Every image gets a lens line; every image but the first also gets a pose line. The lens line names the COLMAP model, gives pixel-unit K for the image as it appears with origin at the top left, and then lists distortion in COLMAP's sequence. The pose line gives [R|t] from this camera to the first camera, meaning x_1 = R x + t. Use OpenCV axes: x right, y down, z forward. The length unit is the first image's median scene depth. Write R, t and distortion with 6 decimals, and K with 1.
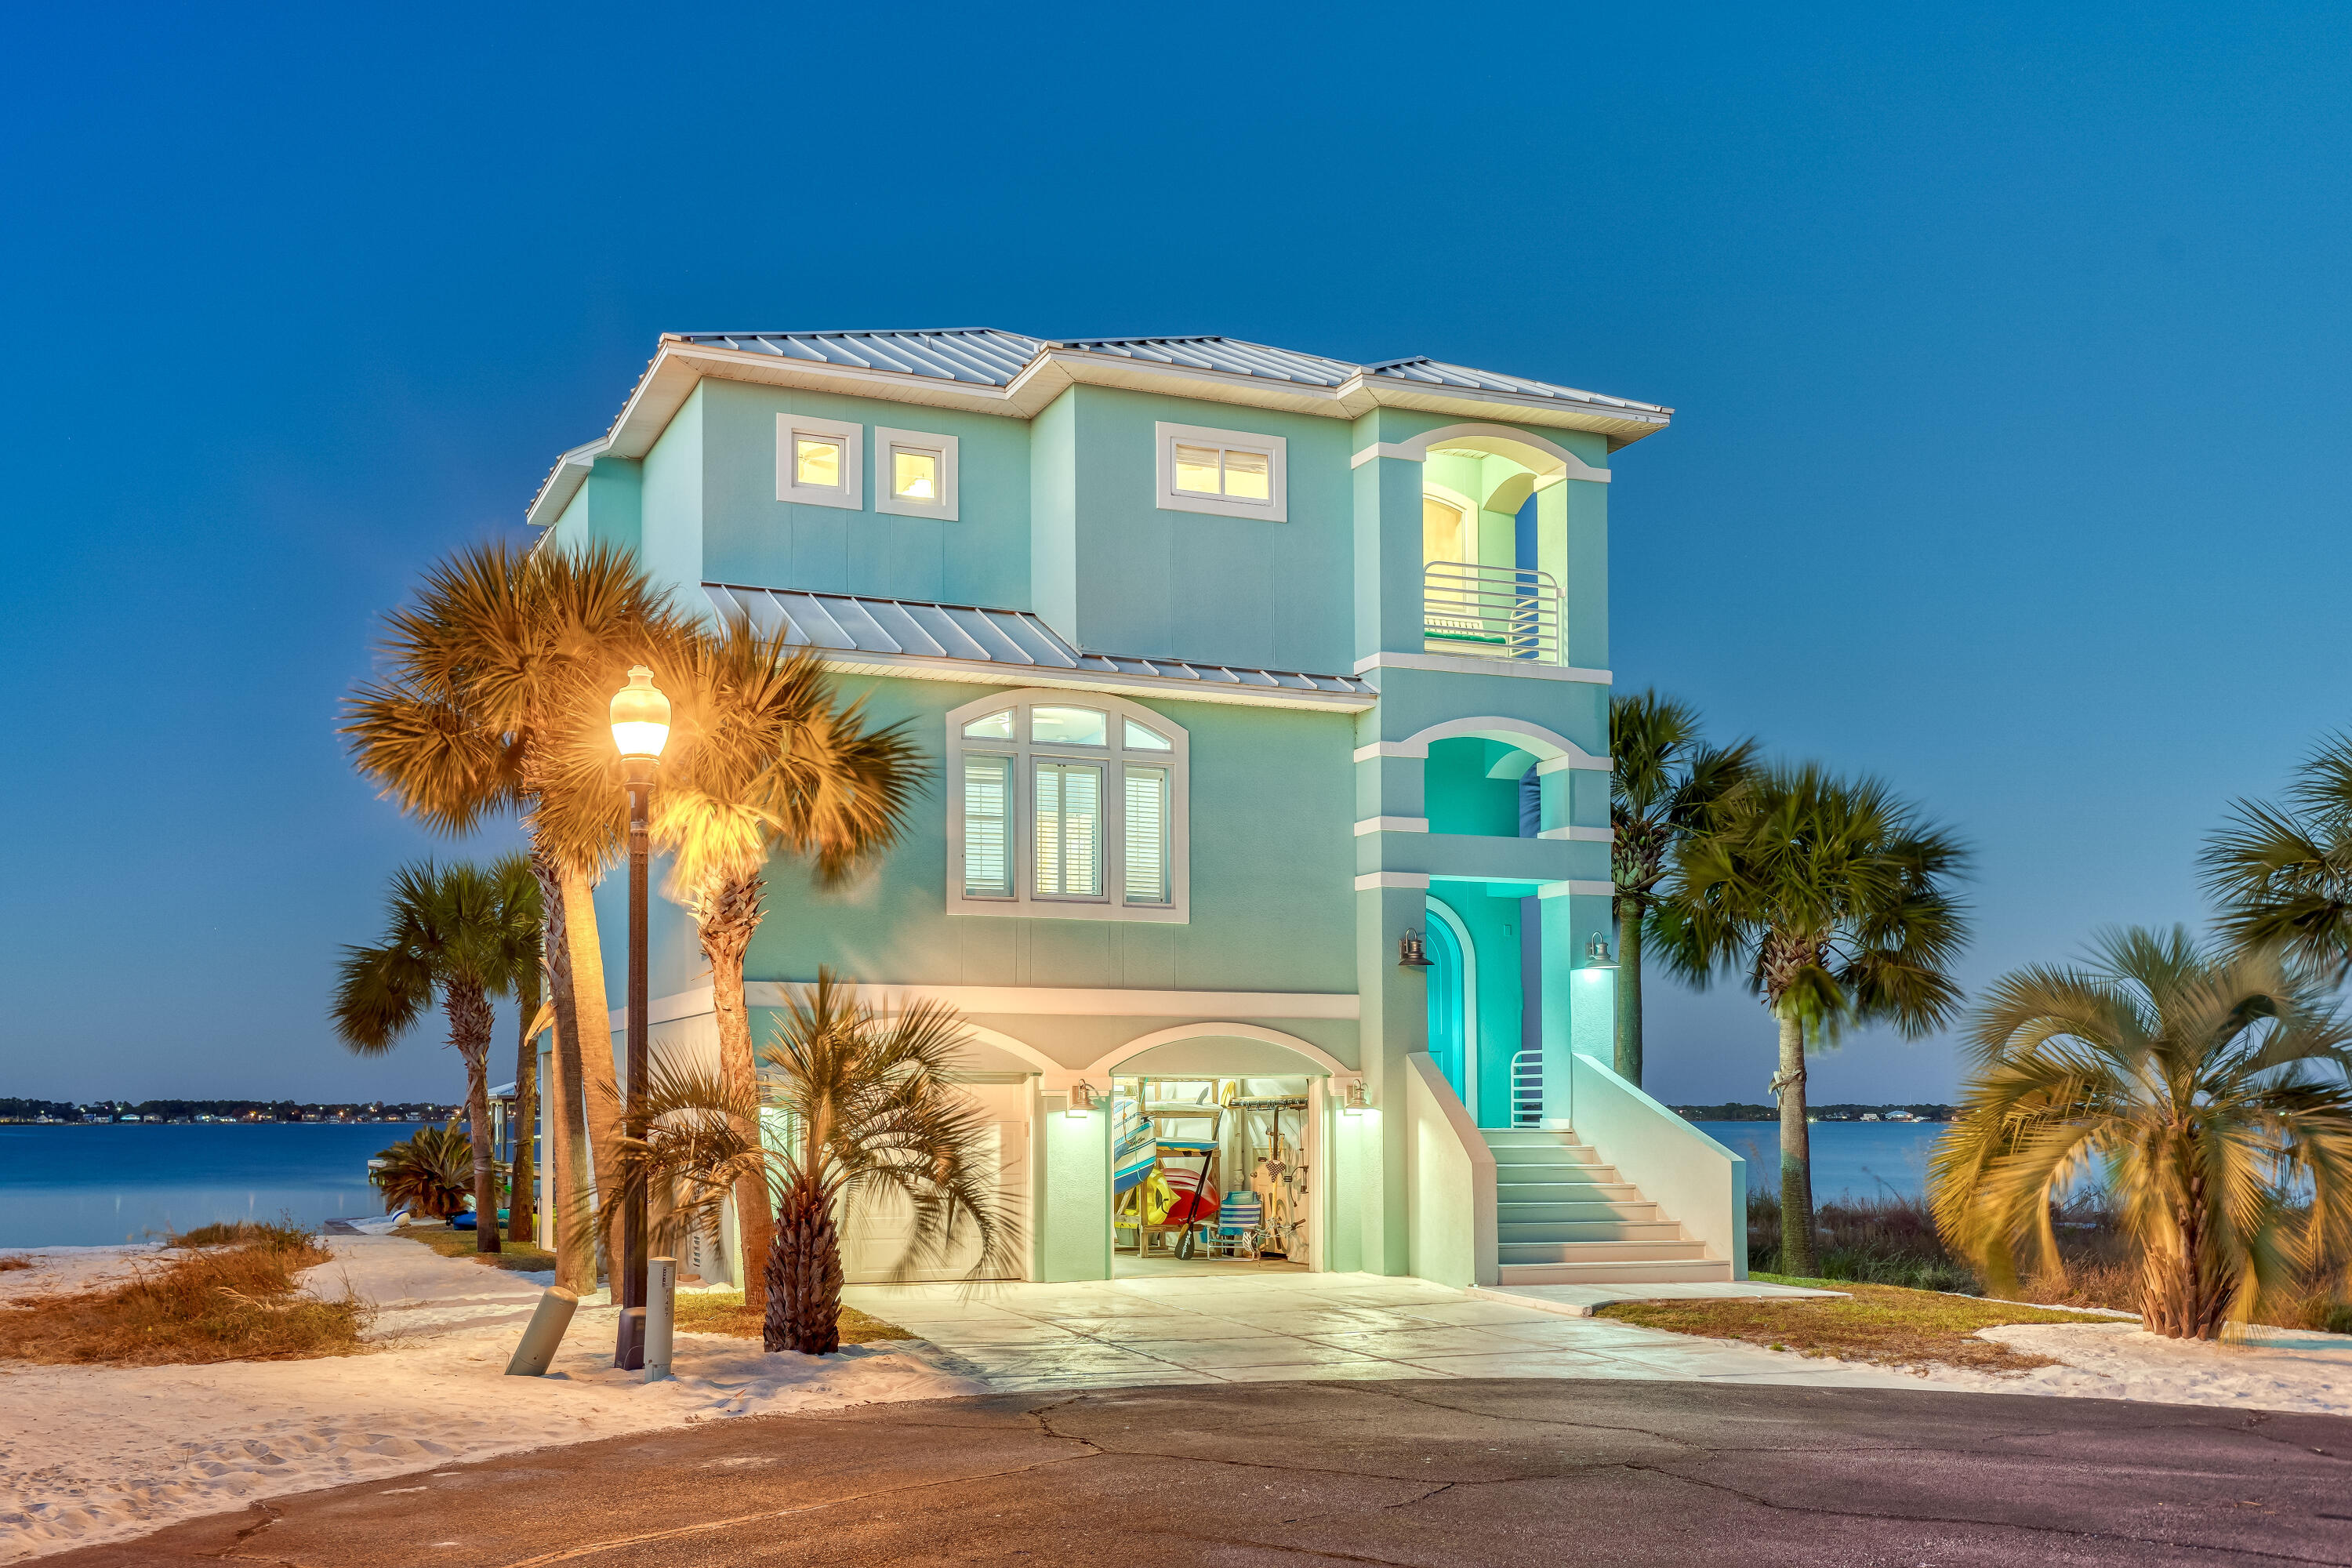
lens RADIAL K [[2167.0, 0, 1176.0], [0, 2167.0, 784.0], [0, 0, 1]] dist [0.043734, 0.000588]
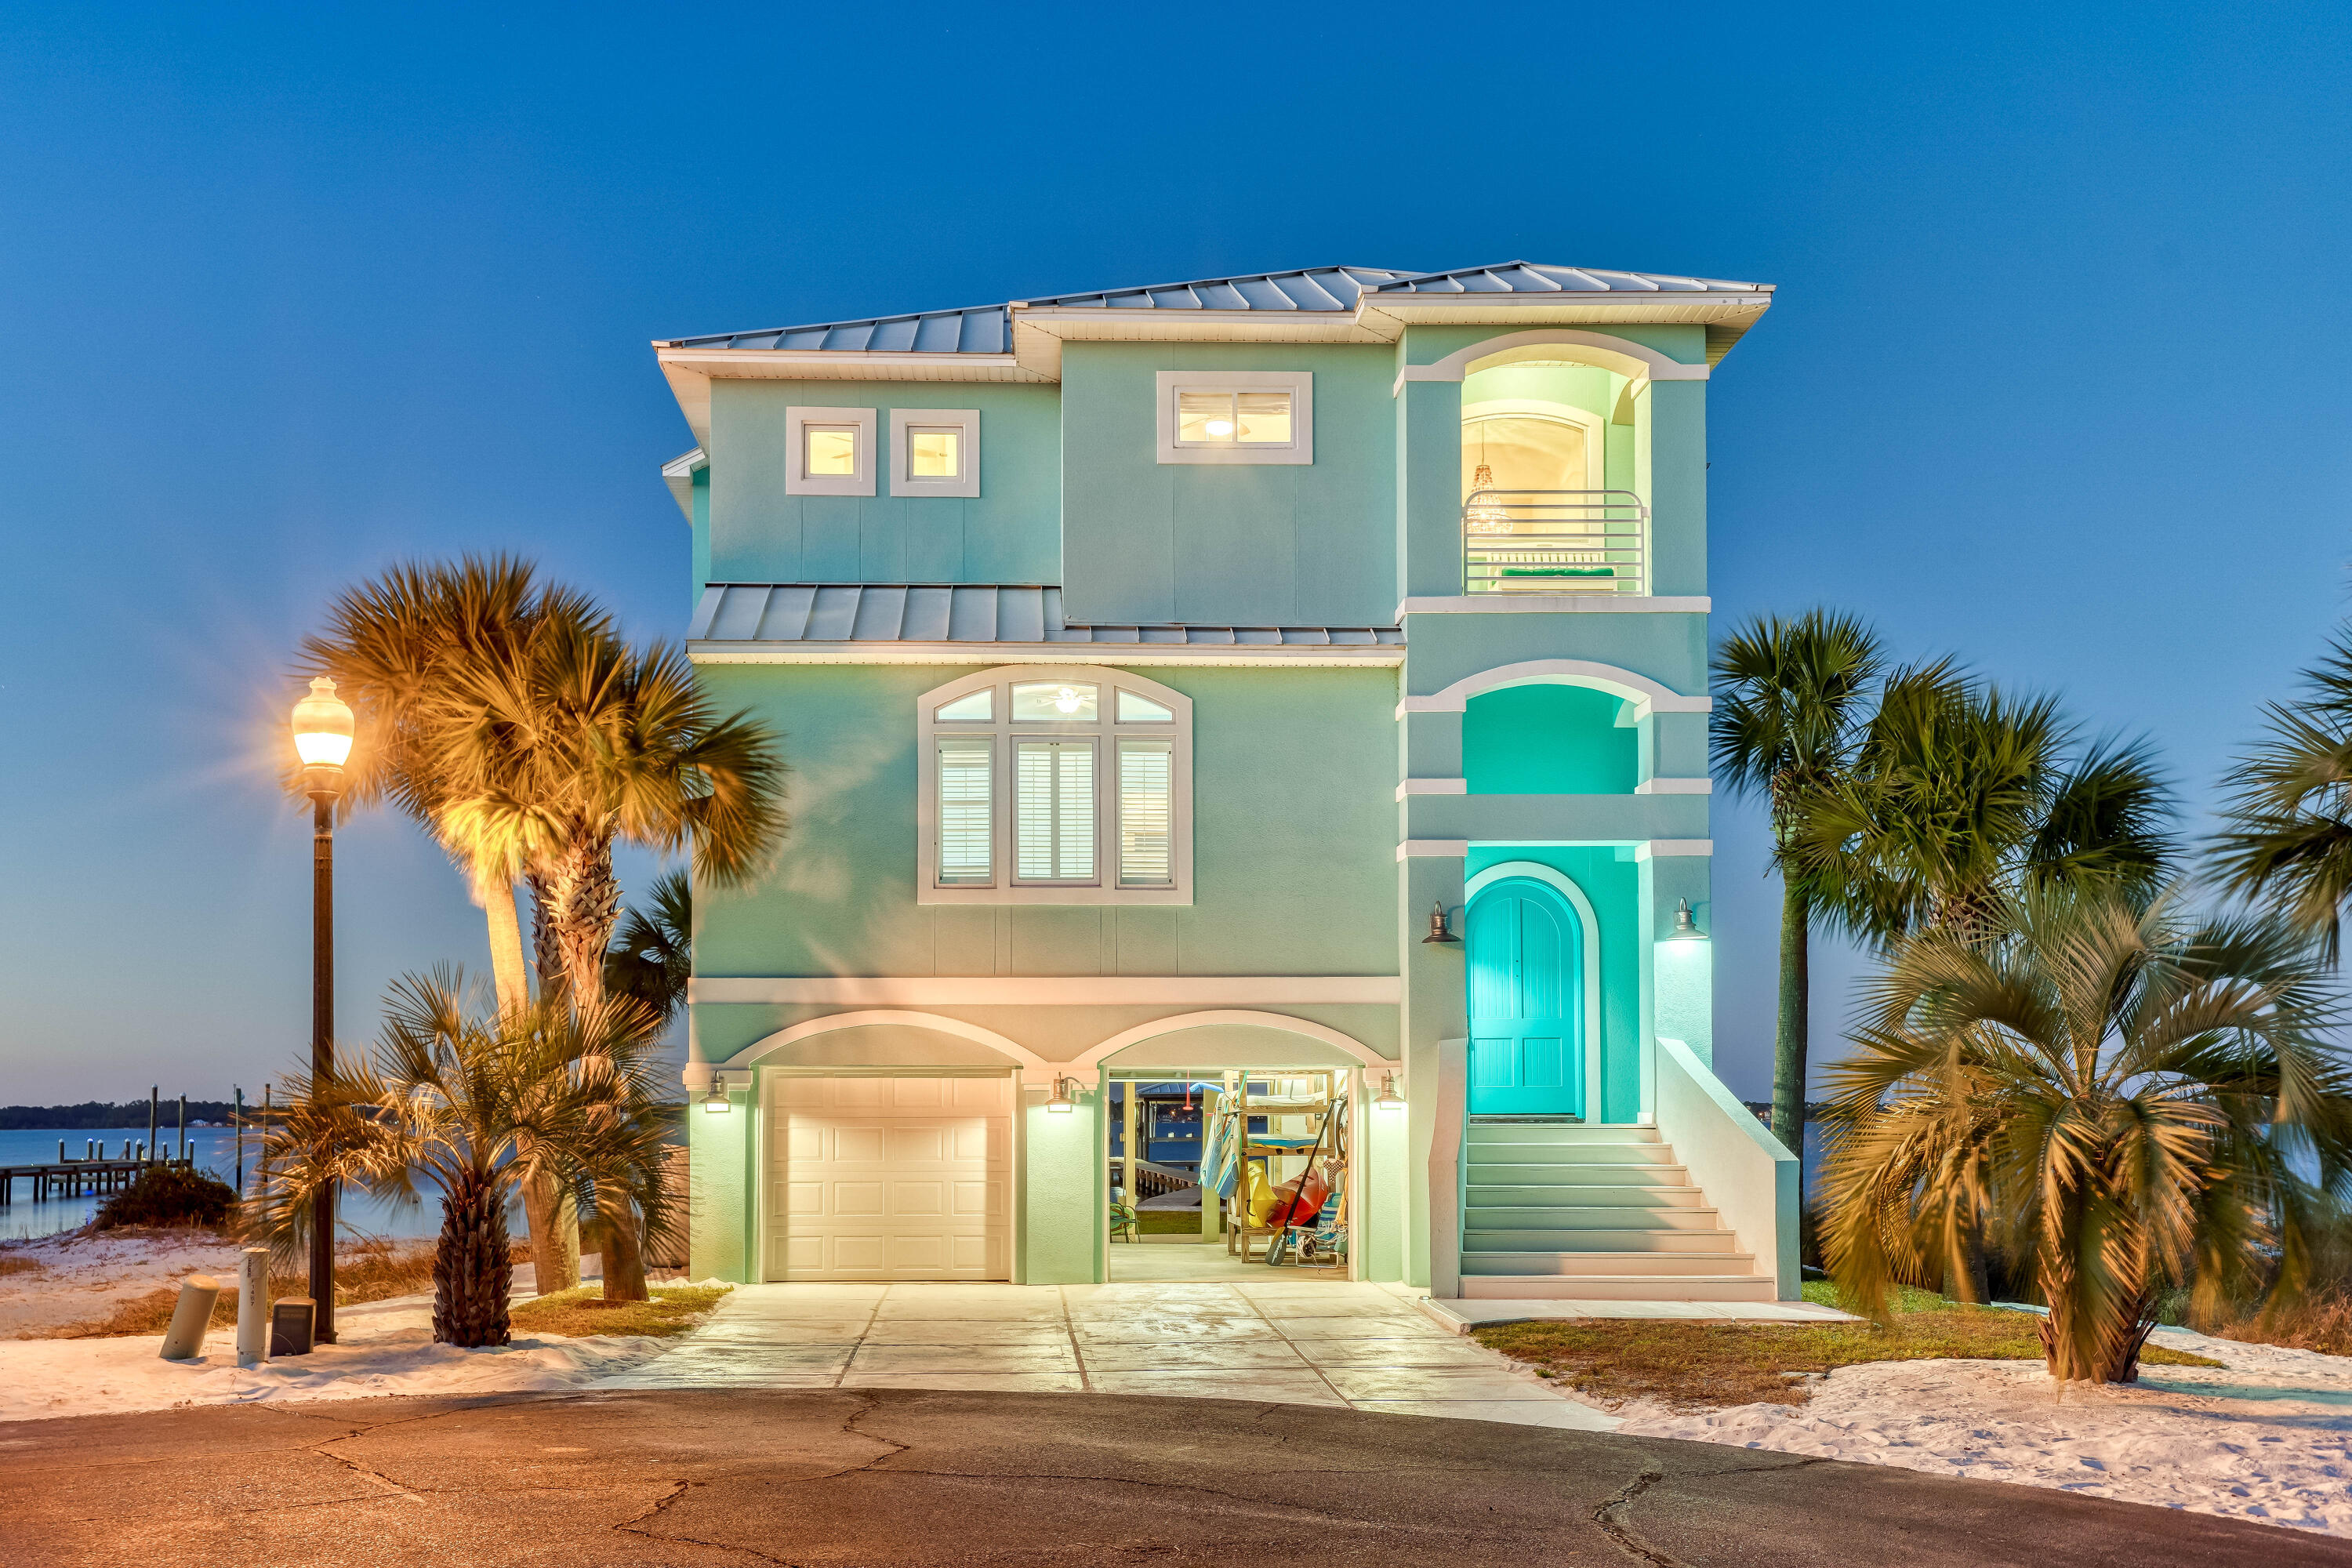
lens RADIAL K [[2276.9, 0, 1176.0], [0, 2276.9, 784.0], [0, 0, 1]] dist [0.044588, 0.002377]
pose [[0.938664, -0.052294, -0.340845, 0.330672], [0.054806, 0.998494, -0.002261, 0.013923], [0.340450, -0.016558, 0.940117, 0.074602]]
